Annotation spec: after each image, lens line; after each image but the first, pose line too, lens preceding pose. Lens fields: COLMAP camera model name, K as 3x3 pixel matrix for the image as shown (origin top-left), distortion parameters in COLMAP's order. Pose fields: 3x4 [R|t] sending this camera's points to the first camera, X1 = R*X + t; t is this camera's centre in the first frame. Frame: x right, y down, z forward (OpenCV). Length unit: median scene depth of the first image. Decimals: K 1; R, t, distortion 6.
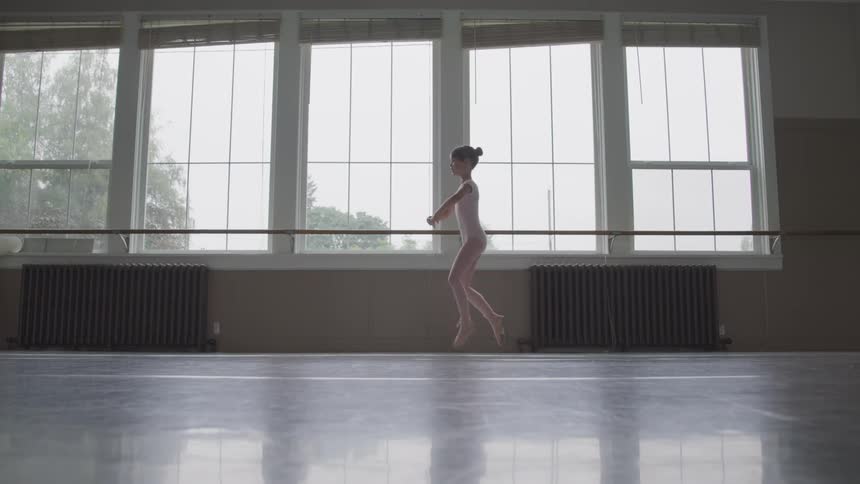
lens RADIAL K [[759.8, 0, 430.0], [0, 759.8, 242.0], [0, 0, 1]] dist [-0.096122, 0.070509]
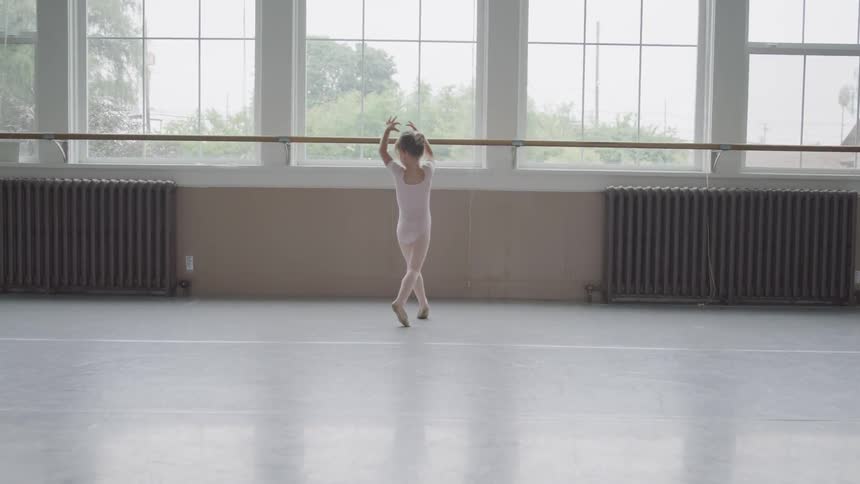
lens RADIAL K [[912.0, 0, 430.0], [0, 912.0, 242.0], [0, 0, 1]] dist [-0.025998, 0.003710]
pose [[0.999826, 0.014147, -0.012197, -0.028308], [-0.011717, 0.983539, 0.180316, -0.073750], [0.014547, -0.180141, 0.983533, 0.098857]]
